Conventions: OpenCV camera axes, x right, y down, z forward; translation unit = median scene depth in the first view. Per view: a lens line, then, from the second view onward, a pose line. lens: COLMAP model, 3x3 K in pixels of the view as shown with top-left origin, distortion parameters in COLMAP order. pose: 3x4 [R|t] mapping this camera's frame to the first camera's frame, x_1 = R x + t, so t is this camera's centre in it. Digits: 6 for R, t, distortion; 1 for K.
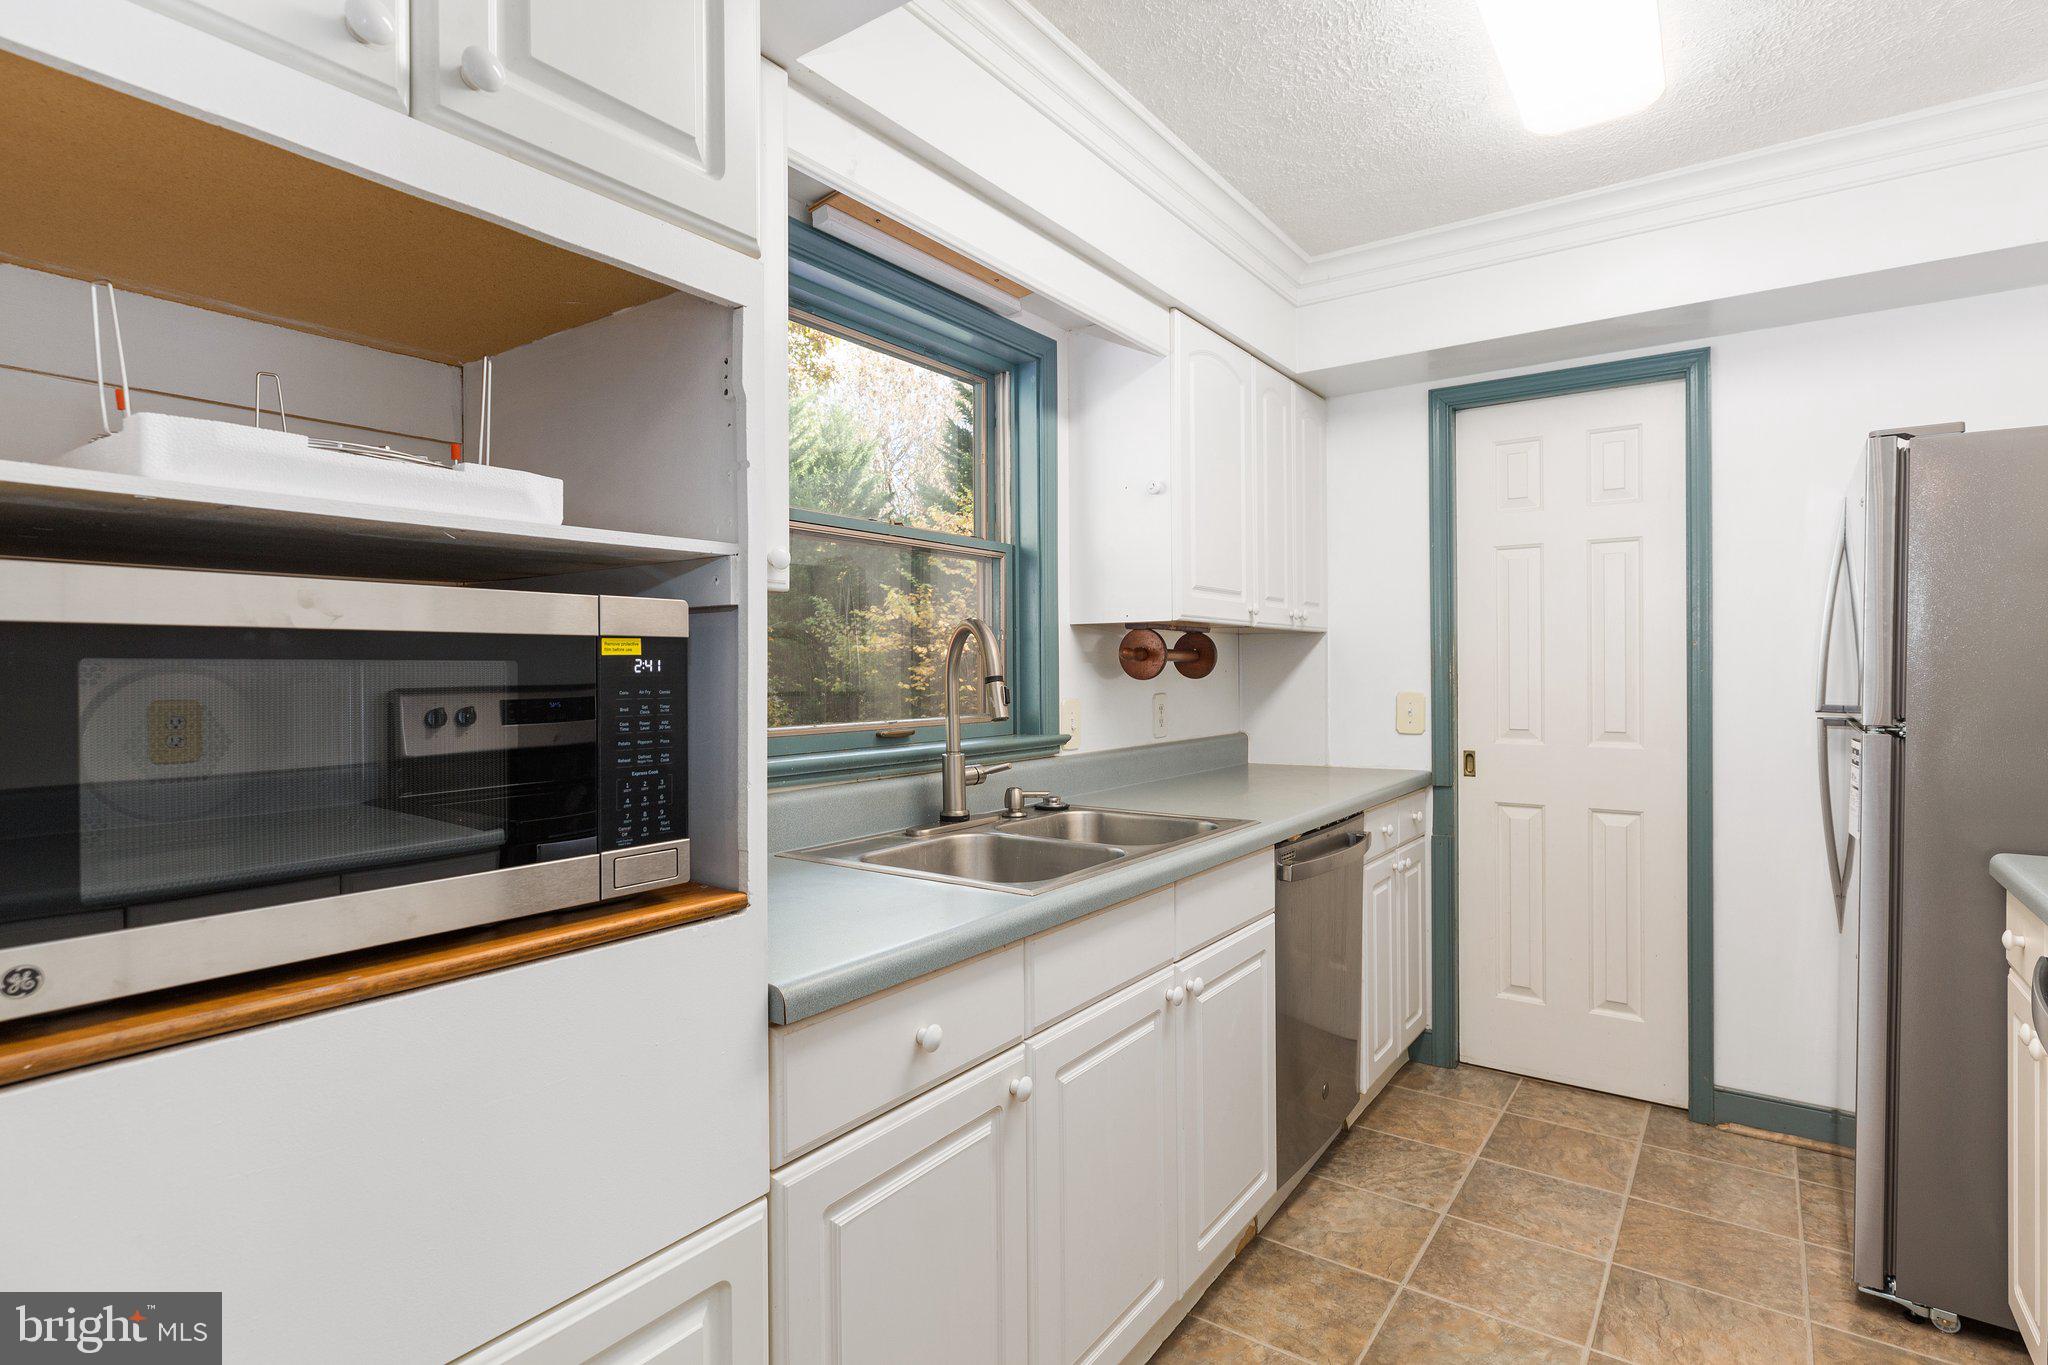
lens RADIAL K [[1010.1, 0, 1021.5], [0, 1010.1, 682.4], [0, 0, 1]] dist [-0.002292, 0.000067]
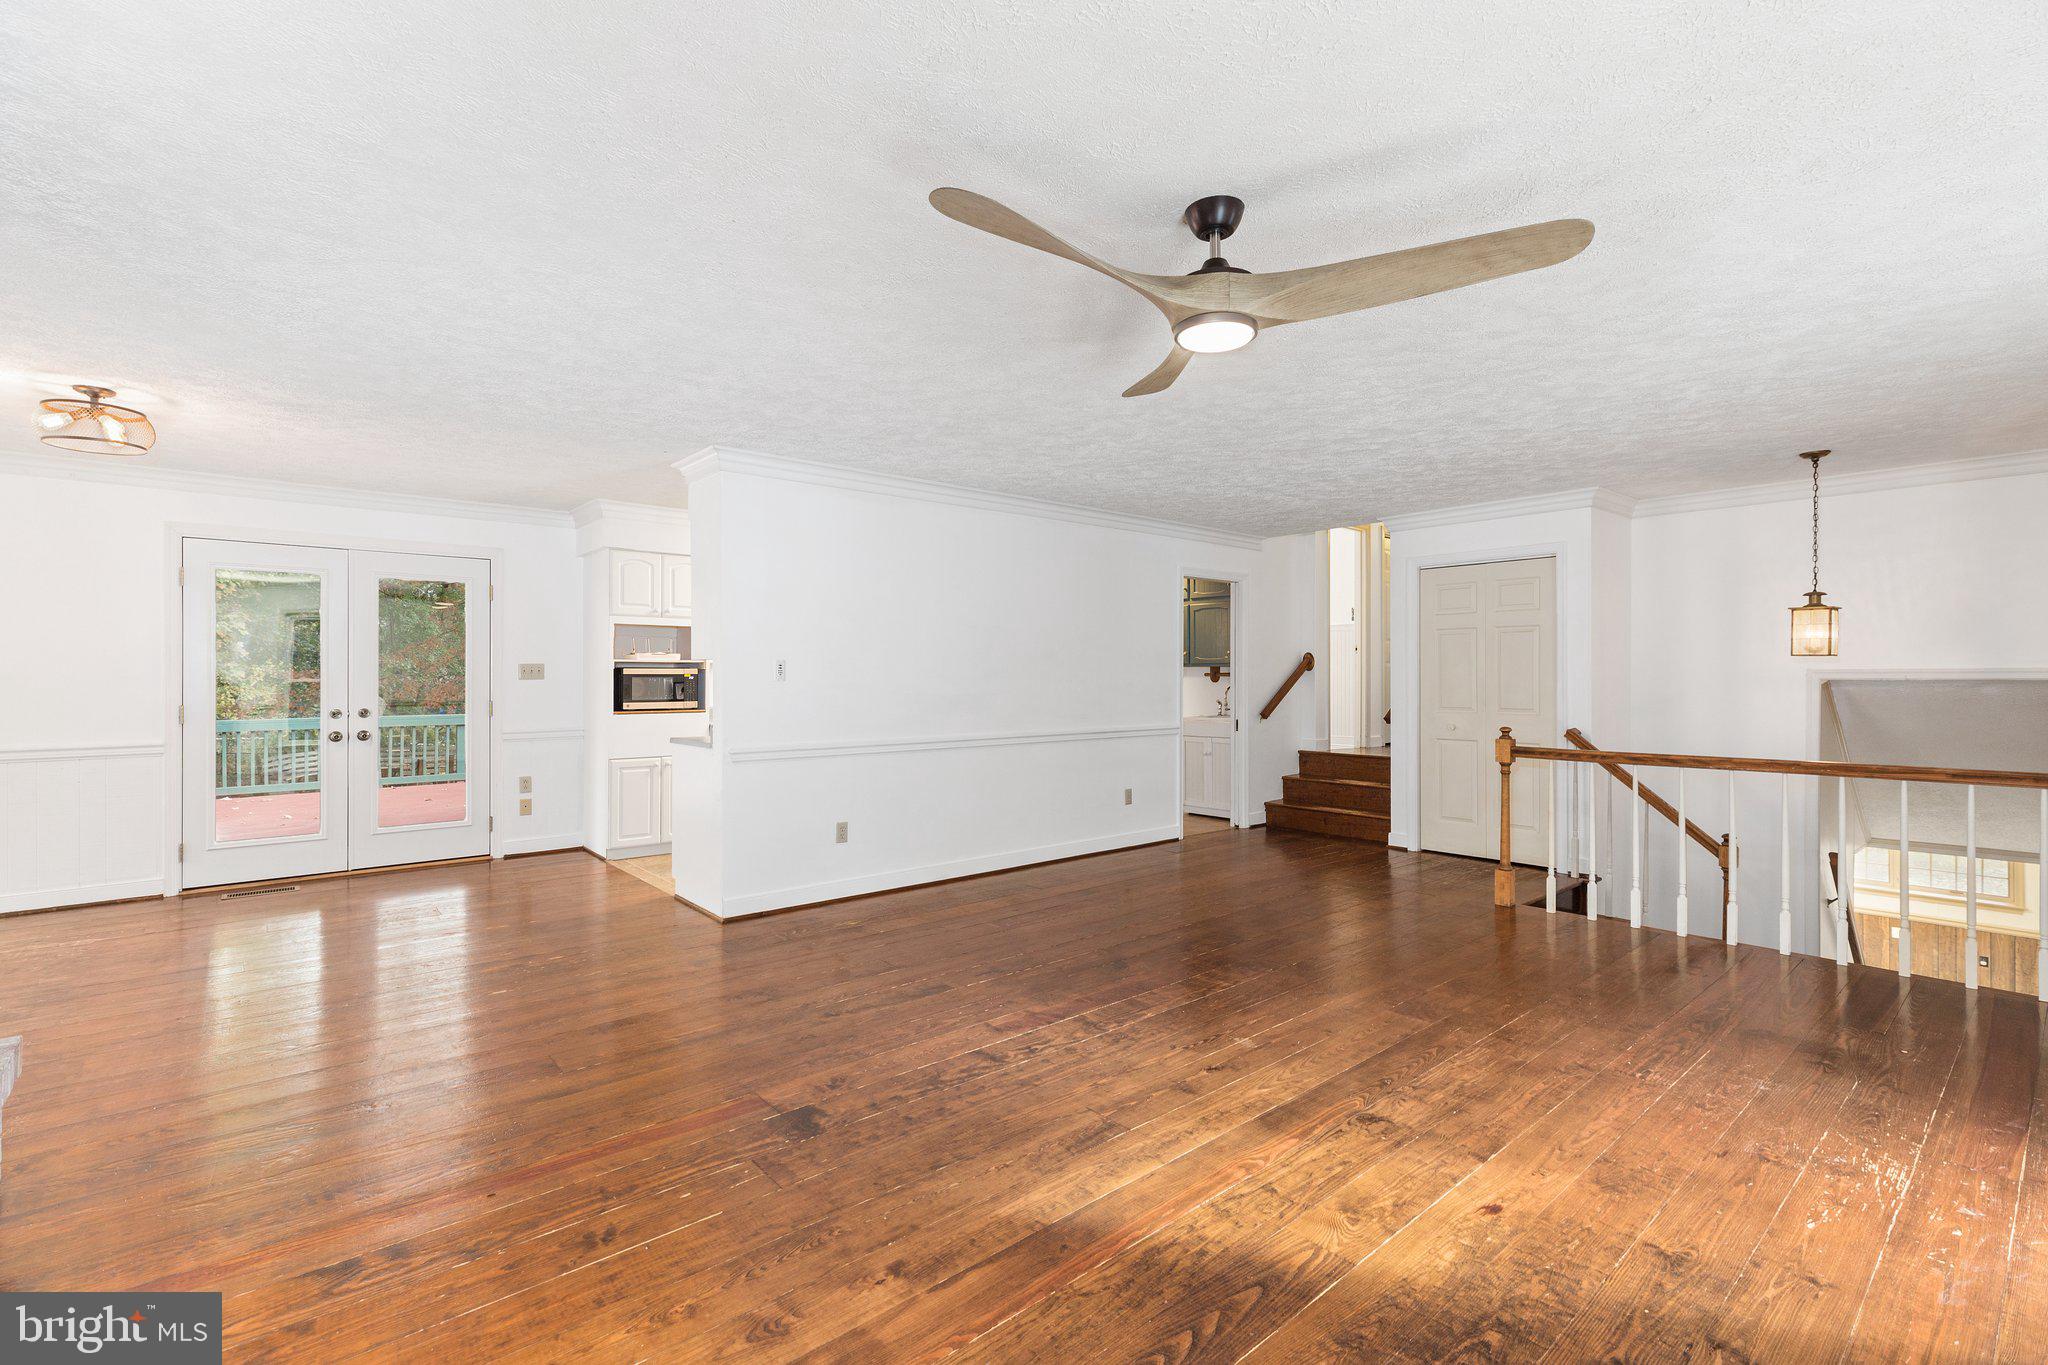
lens RADIAL K [[913.3, 0, 1030.9], [0, 913.3, 675.8], [0, 0, 1]] dist [0.001131, 0.000086]
pose [[0.972168, 0.001728, -0.234280, 1.366369], [-0.004662, 0.999917, -0.011972, 0.014676], [0.234240, 0.012731, 0.972095, -1.867418]]
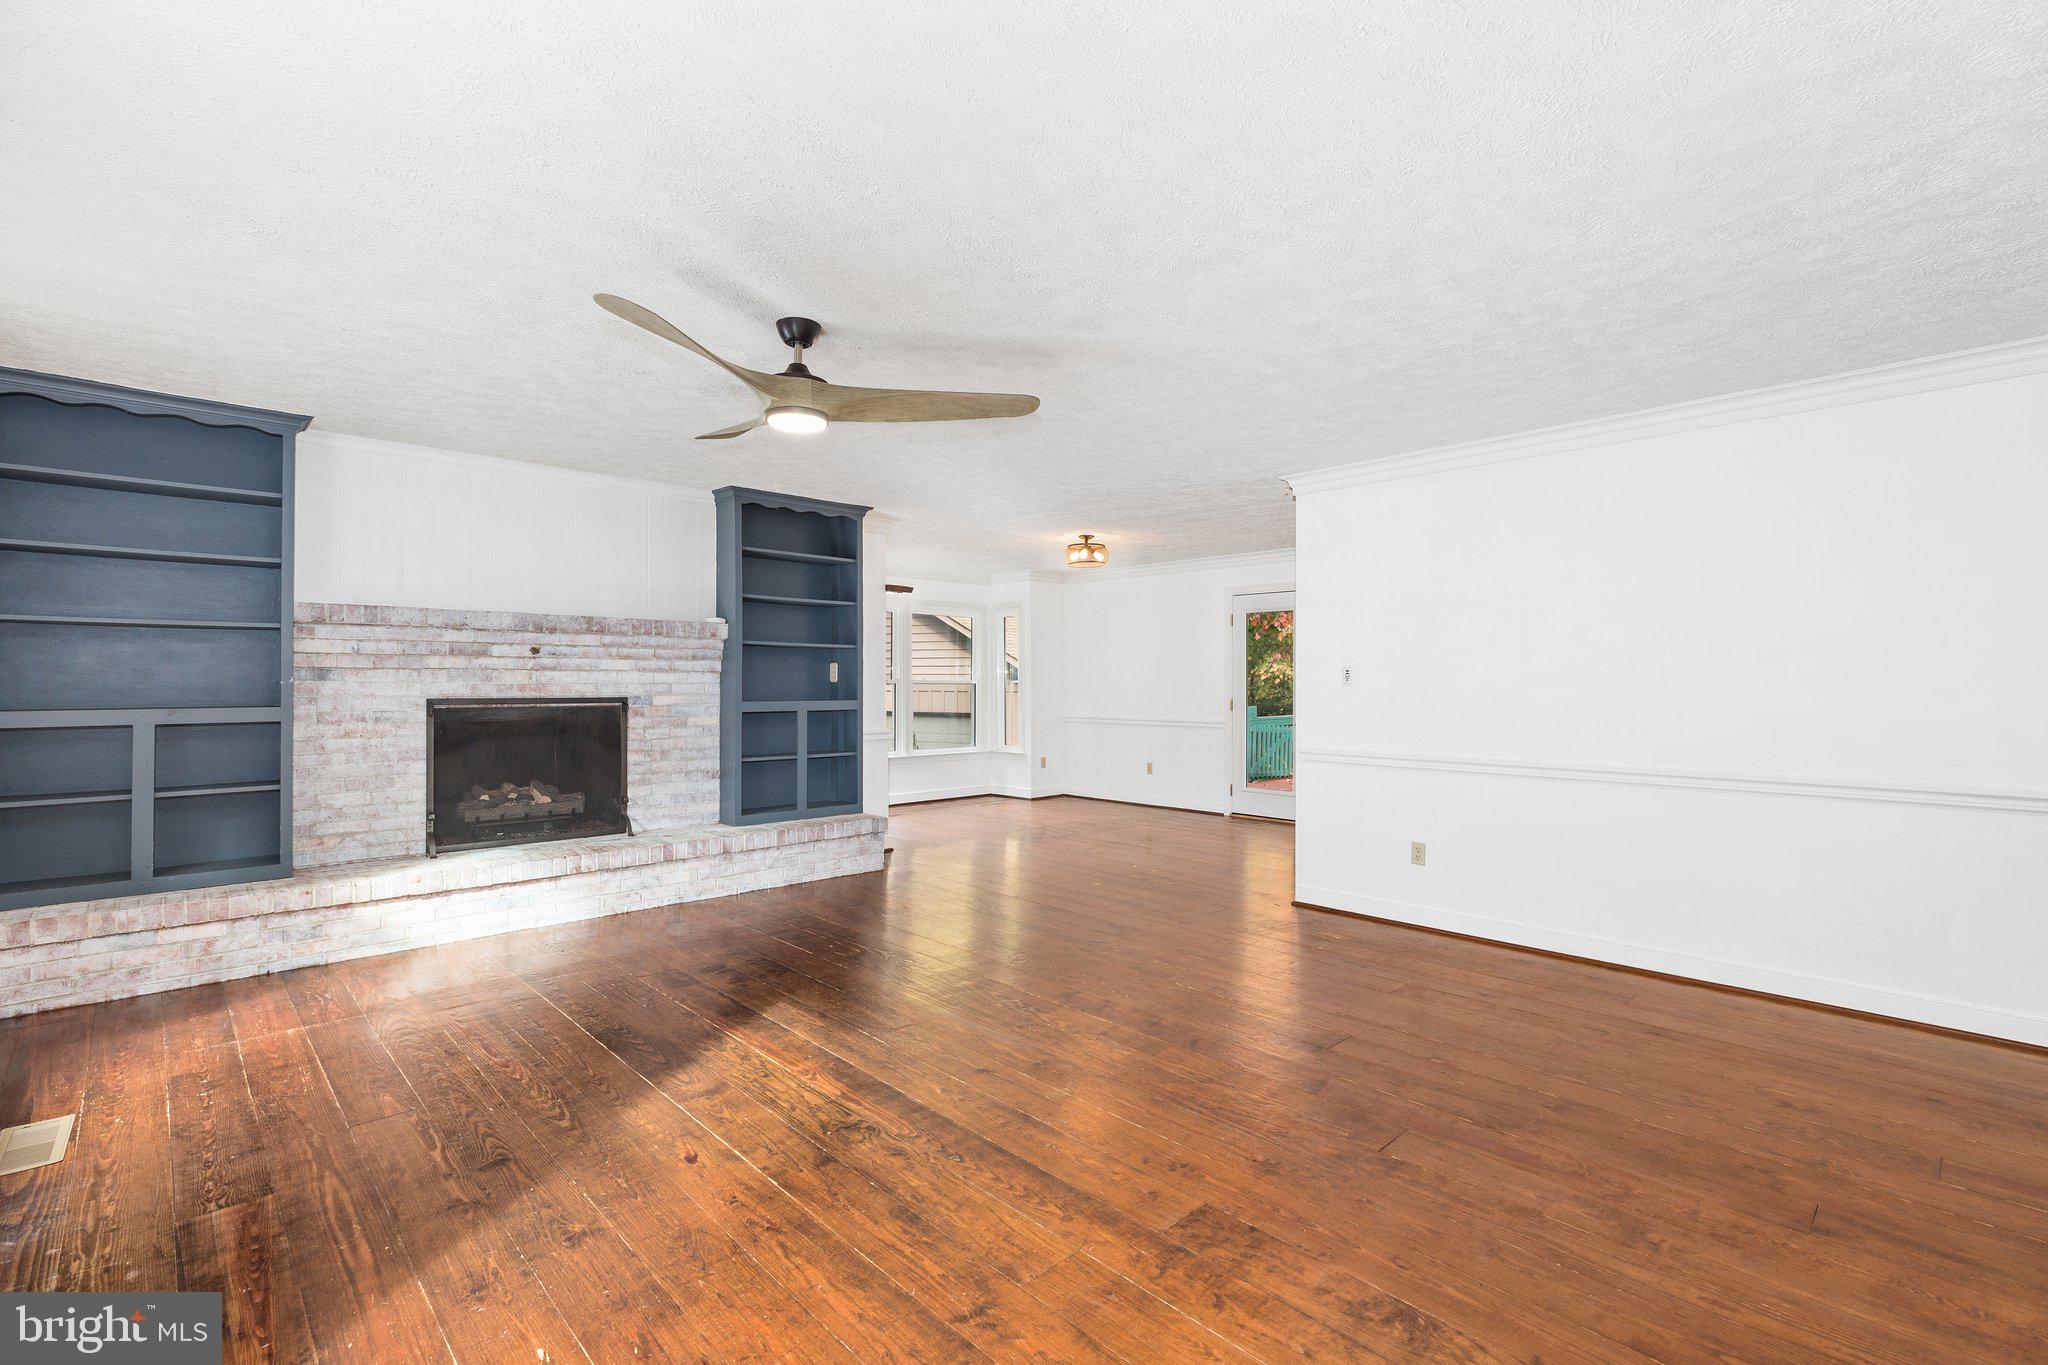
lens RADIAL K [[913.3, 0, 1028.4], [0, 913.3, 683.0], [0, 0, 1]] dist [0.001131, 0.000086]
pose [[-0.179239, 0.004446, -0.983796, 2.471229], [-0.012718, 0.999896, 0.006836, -0.007168], [0.983723, 0.013738, -0.179164, -0.404750]]
